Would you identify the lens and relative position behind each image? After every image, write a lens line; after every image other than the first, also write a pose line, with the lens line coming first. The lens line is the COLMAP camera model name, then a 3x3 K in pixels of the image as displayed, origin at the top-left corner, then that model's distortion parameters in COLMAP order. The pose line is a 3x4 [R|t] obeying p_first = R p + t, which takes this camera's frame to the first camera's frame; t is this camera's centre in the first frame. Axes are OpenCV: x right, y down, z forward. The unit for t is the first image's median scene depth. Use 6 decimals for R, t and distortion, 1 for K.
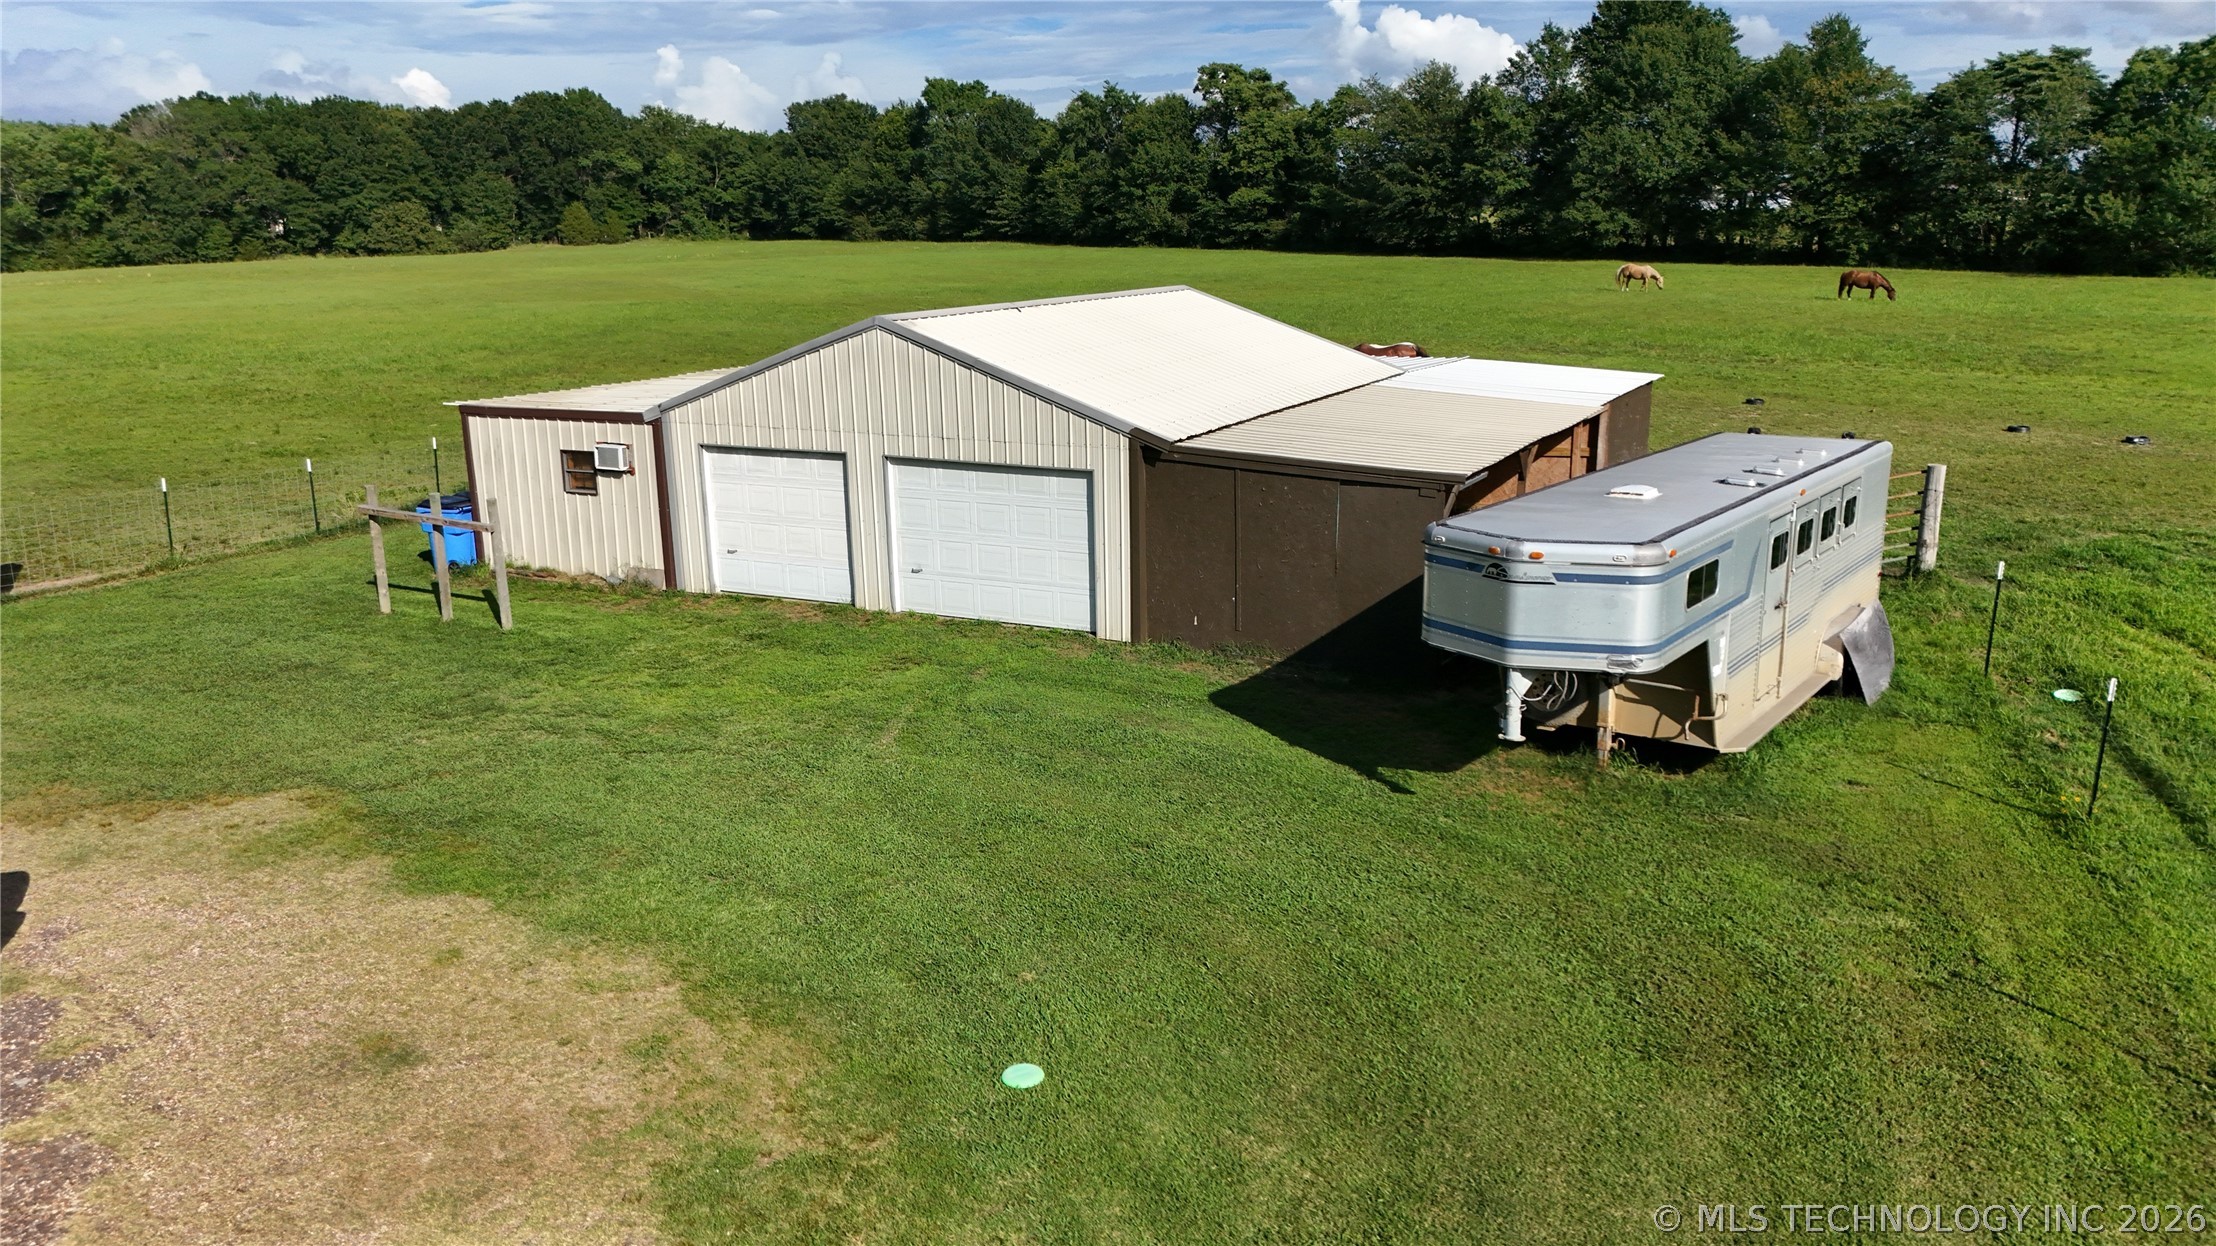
lens RADIAL K [[1634.2, 0, 1118.5], [0, 1634.2, 621.6], [0, 0, 1]] dist [0.033598, -0.035363]
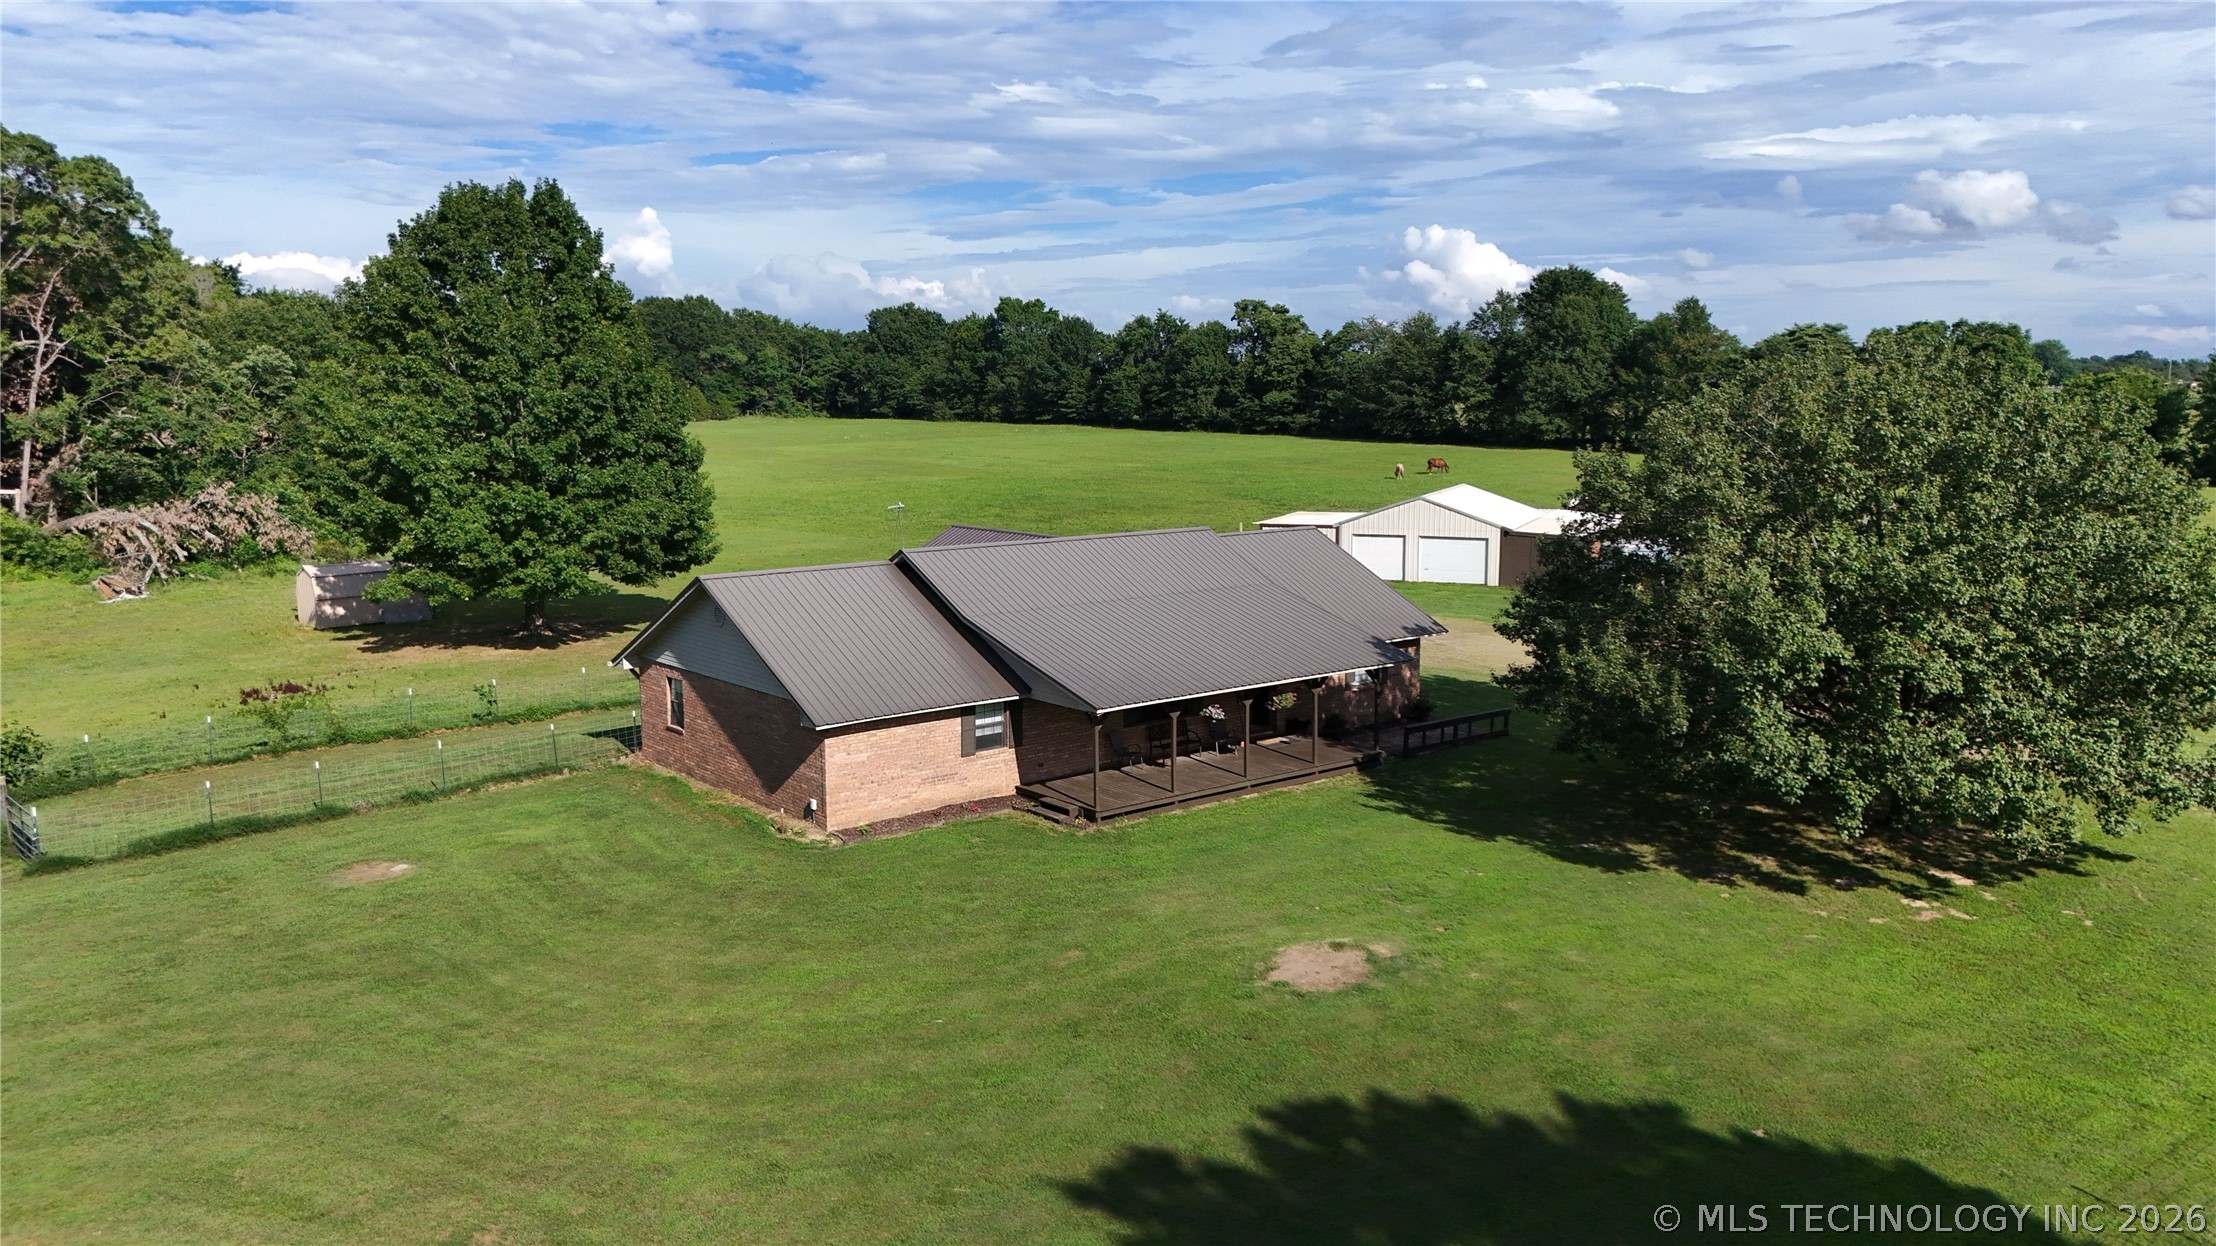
lens RADIAL K [[1637.6, 0, 1108.0], [0, 1637.6, 623.0], [0, 0, 1]] dist [0.072721, -0.087580]
pose [[0.998309, 0.000123, 0.058134, -0.183726], [0.005376, 0.995517, -0.094434, 0.074879], [-0.057885, 0.094587, 0.993832, -0.440004]]
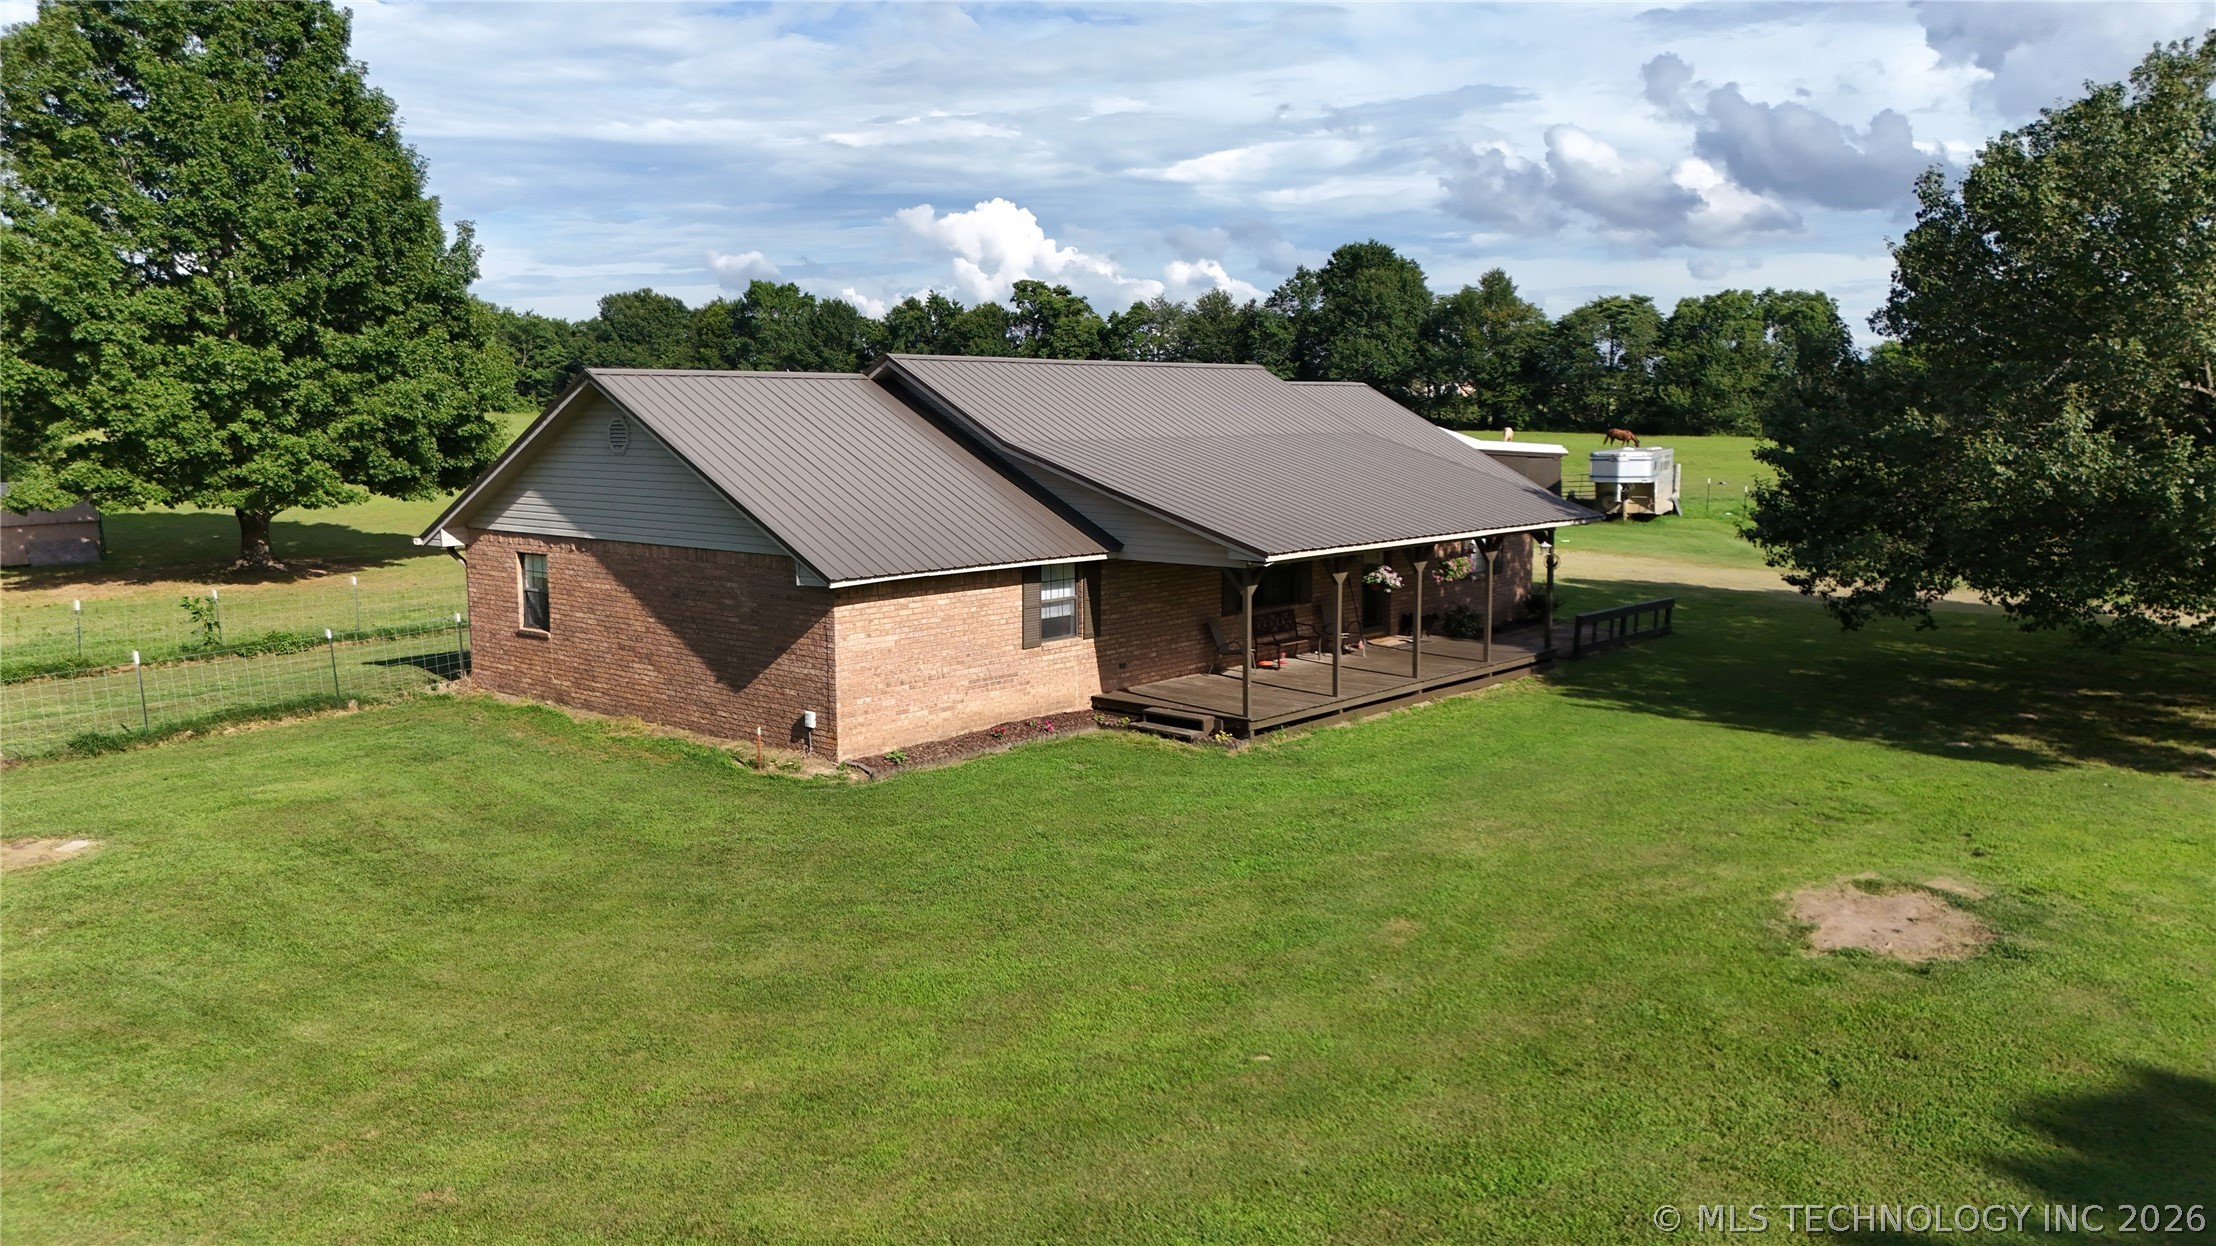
lens RADIAL K [[1637.6, 0, 1108.0], [0, 1637.6, 623.0], [0, 0, 1]] dist [0.072721, -0.087580]
pose [[0.975062, -0.018679, 0.221145, -0.228221], [0.042839, 0.993553, -0.104965, 0.089300], [-0.217758, 0.111821, 0.969576, -0.321350]]
